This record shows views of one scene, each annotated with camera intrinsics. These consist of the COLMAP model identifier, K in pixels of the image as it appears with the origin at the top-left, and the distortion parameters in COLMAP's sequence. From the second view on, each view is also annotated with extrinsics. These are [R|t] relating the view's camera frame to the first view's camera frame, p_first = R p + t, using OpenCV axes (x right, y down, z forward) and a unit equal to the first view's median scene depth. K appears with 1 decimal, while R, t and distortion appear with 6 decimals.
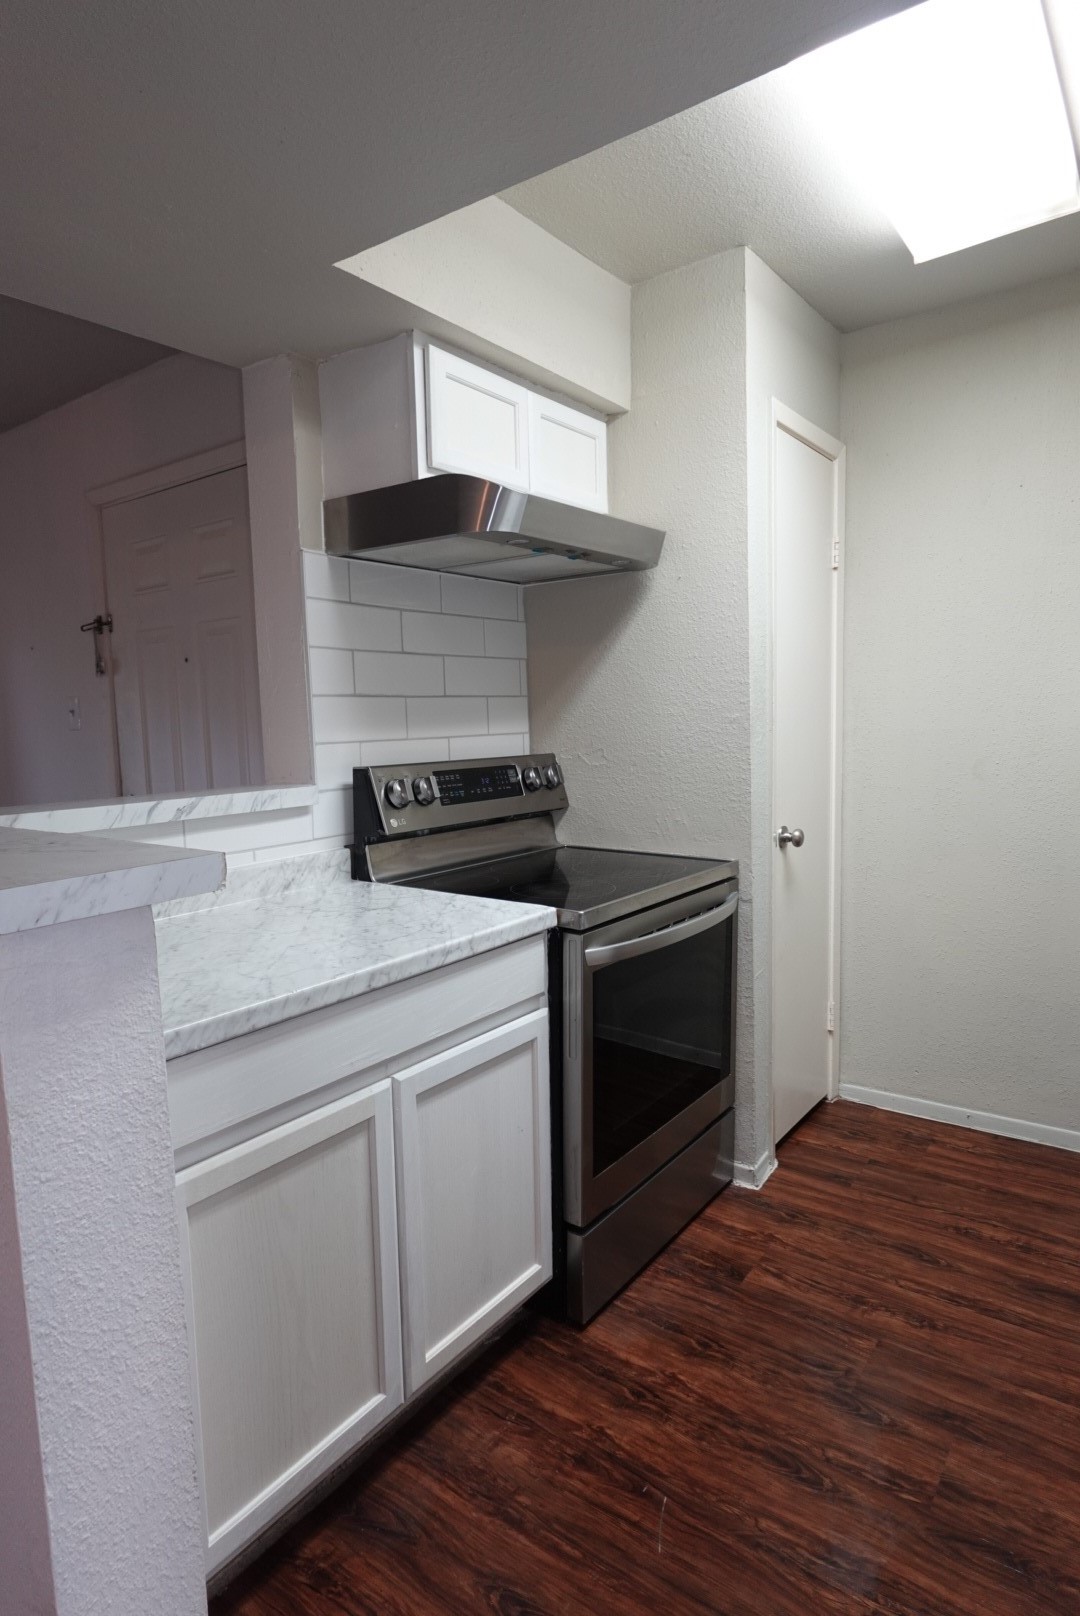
lens RADIAL K [[912.9, 0, 542.2], [0, 912.9, 807.7], [0, 0, 1]] dist [-0.004717, 0.001894]
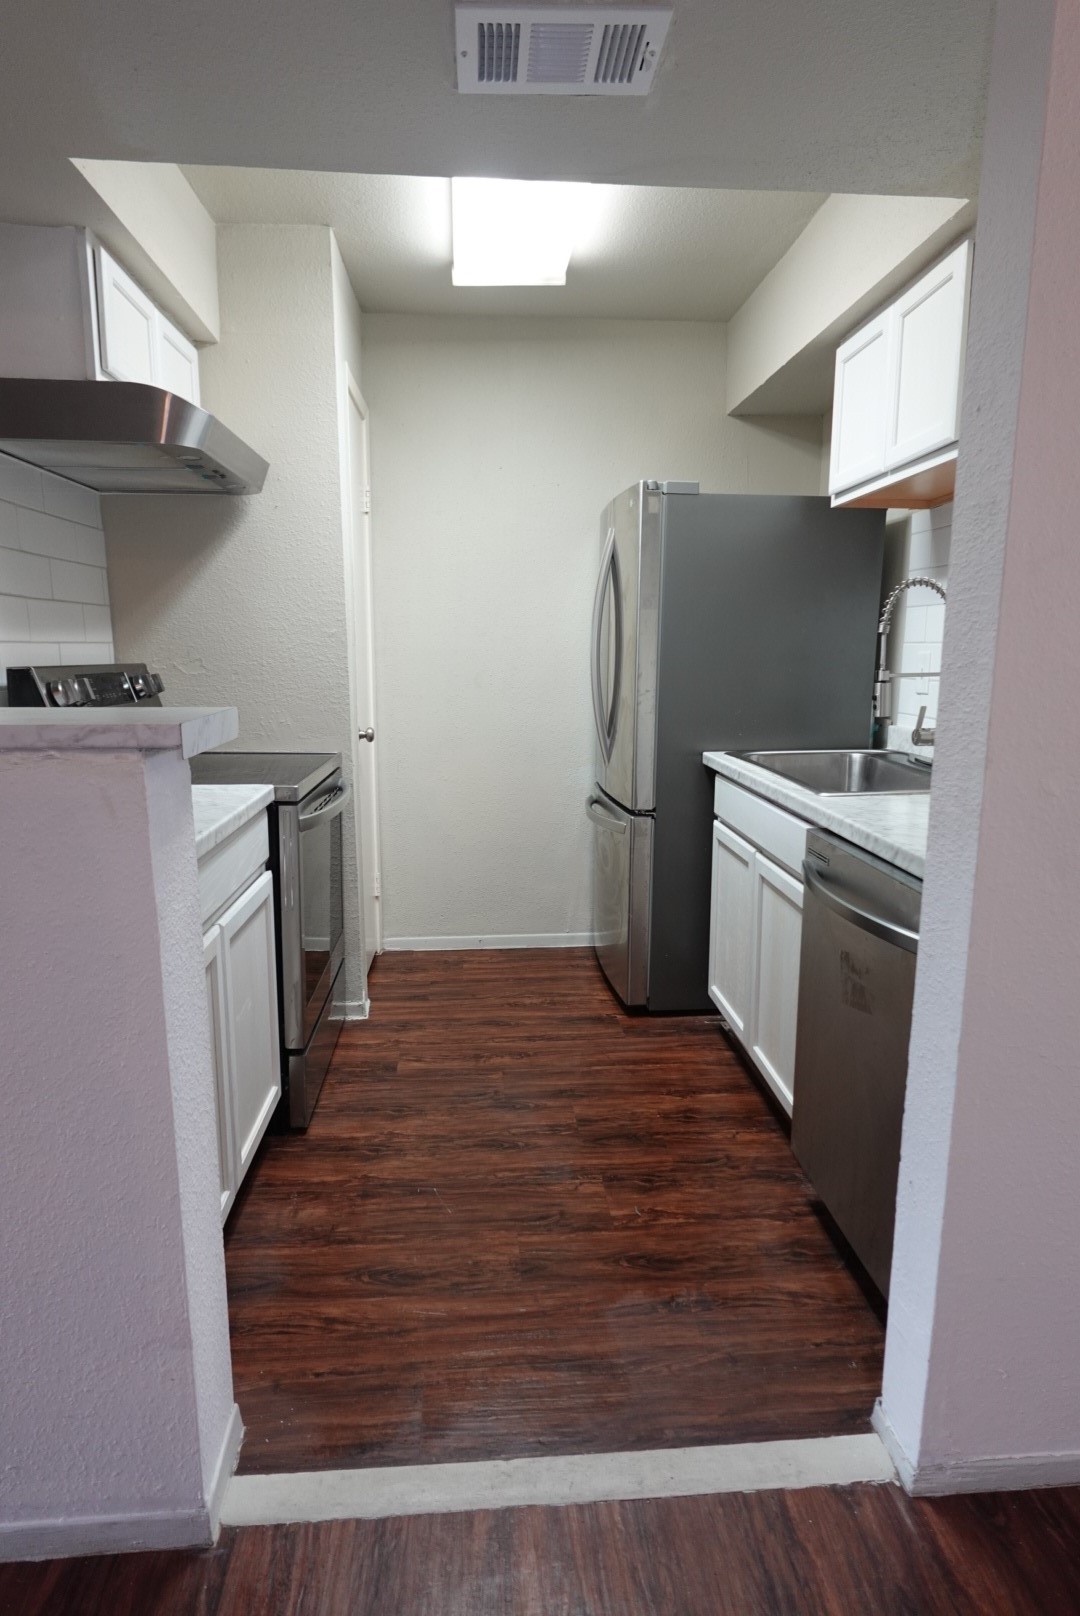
lens RADIAL K [[912.9, 0, 541.4], [0, 912.9, 807.3], [0, 0, 1]] dist [-0.004717, 0.001894]
pose [[0.762057, -0.084140, 0.642020, -0.408689], [0.042177, 0.995866, 0.080451, 0.049051], [-0.646135, -0.034230, 0.762455, -0.104312]]
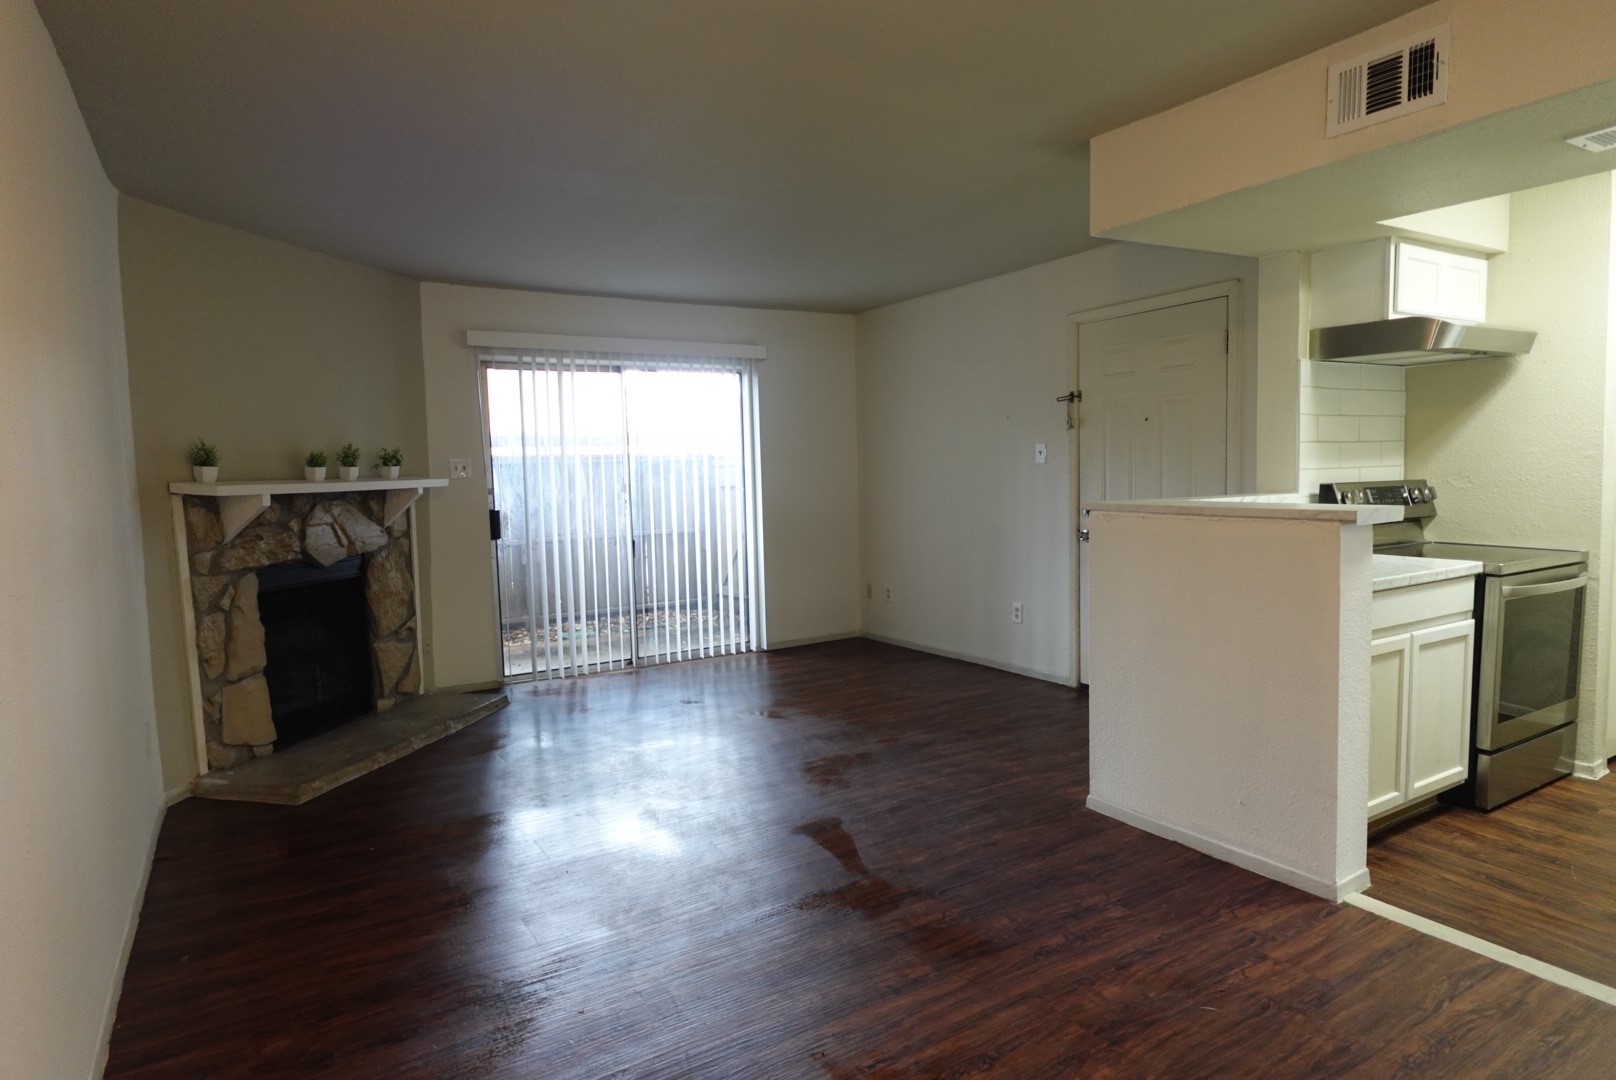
lens RADIAL K [[912.9, 0, 809.1], [0, 912.9, 538.3], [0, 0, 1]] dist [-0.004717, 0.001894]
pose [[0.924742, 0.035182, -0.378965, -0.443137], [-0.039607, 0.999208, -0.003885, 0.103435], [0.378528, 0.018602, 0.925403, -0.947550]]
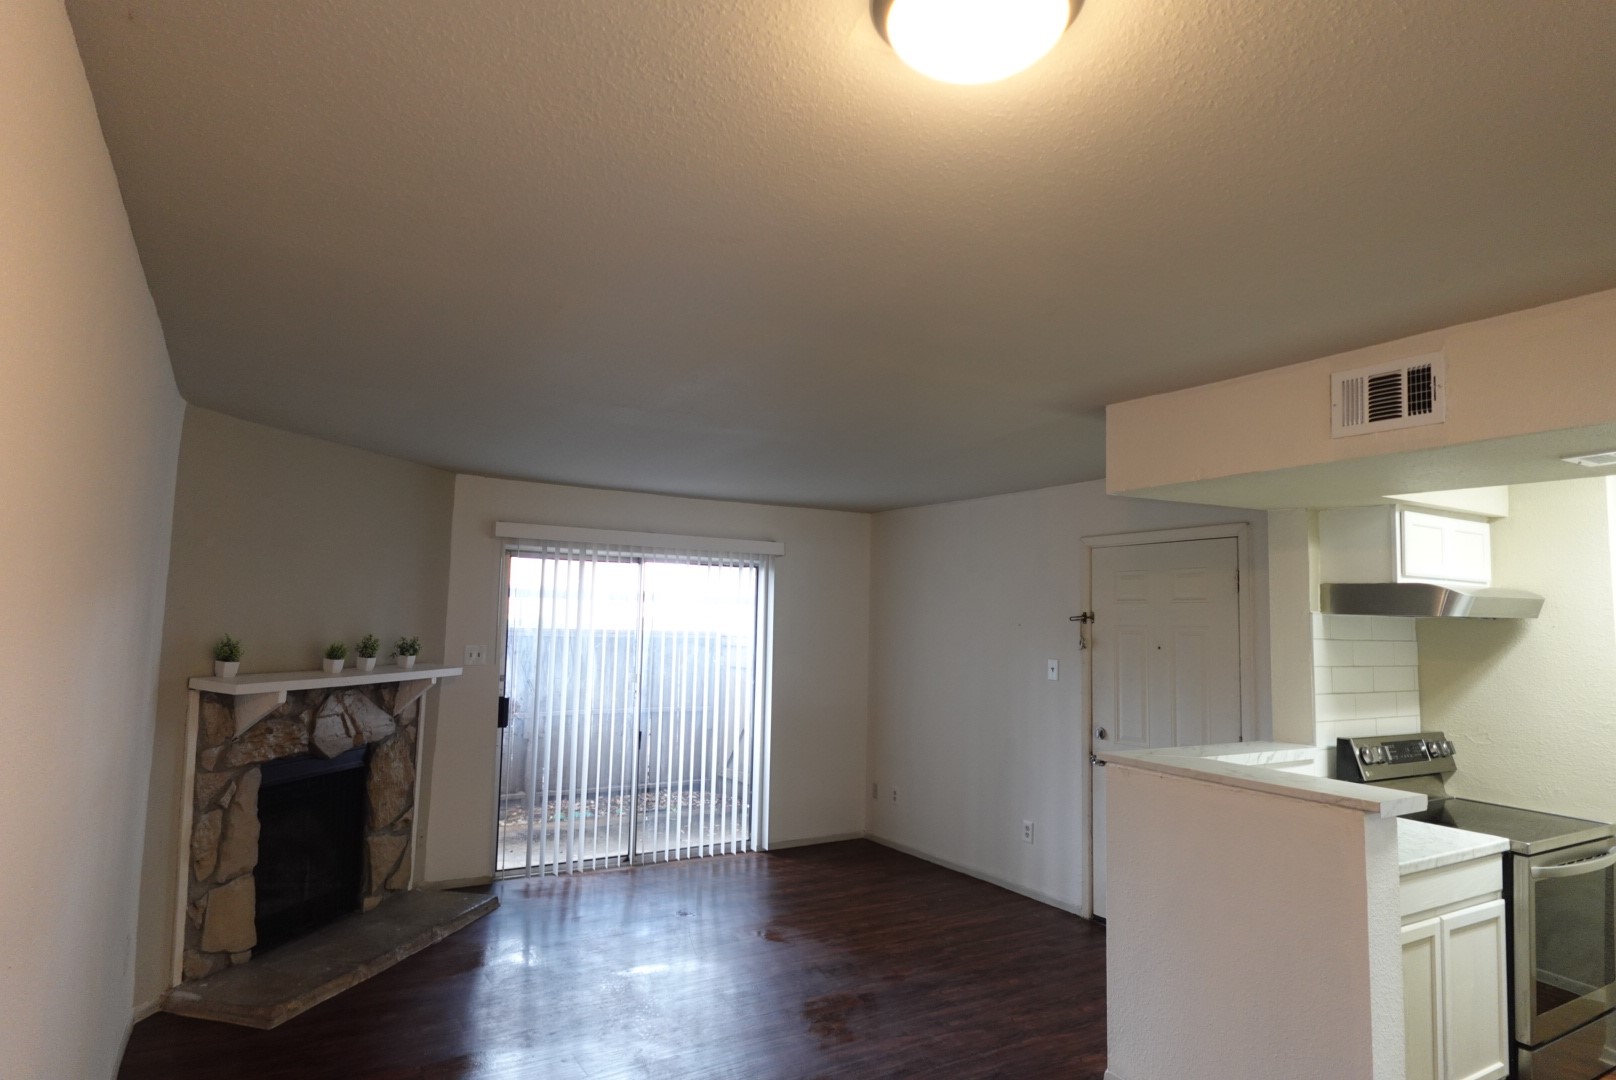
lens RADIAL K [[912.9, 0, 809.2], [0, 912.9, 539.1], [0, 0, 1]] dist [-0.004717, 0.001894]
pose [[0.921486, 0.016829, -0.388048, -0.462569], [-0.088697, 0.981781, -0.168046, -0.034650], [0.378150, 0.189271, 0.906189, -0.989623]]
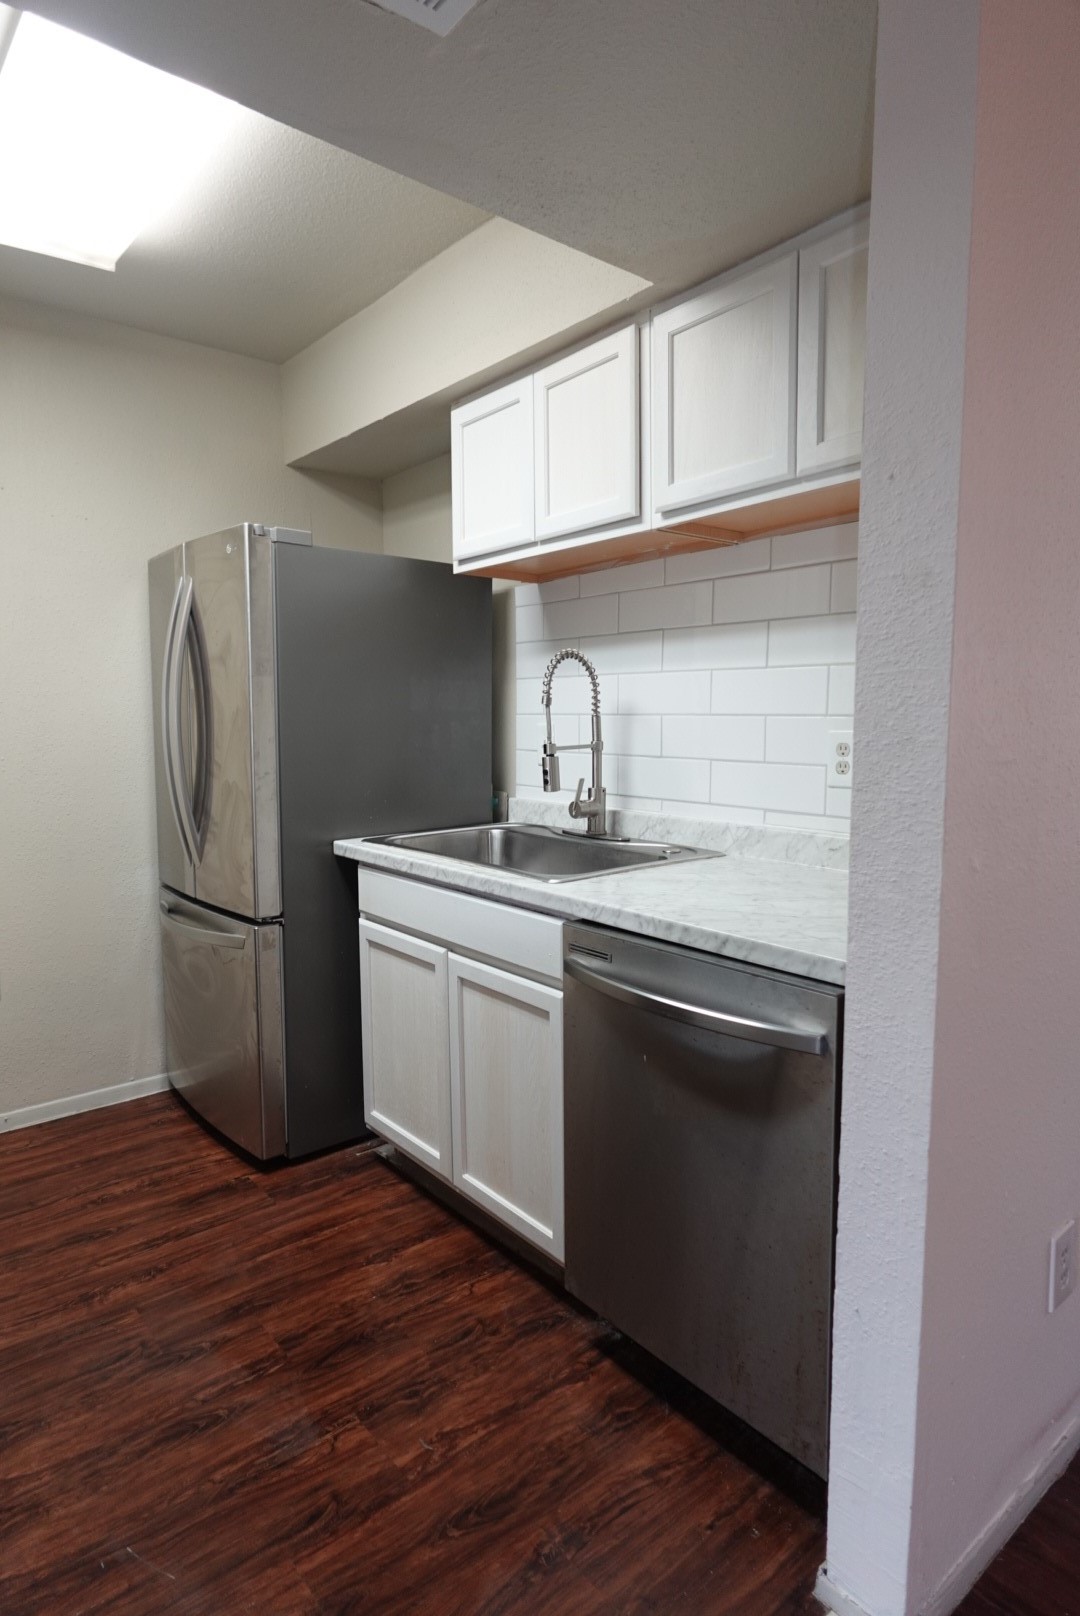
lens RADIAL K [[912.9, 0, 542.0], [0, 912.9, 807.3], [0, 0, 1]] dist [-0.004717, 0.001894]
pose [[0.250703, -0.069499, 0.965566, -0.407179], [0.090929, 0.994701, 0.047987, 0.011956], [-0.963784, 0.075768, 0.255694, 0.219138]]
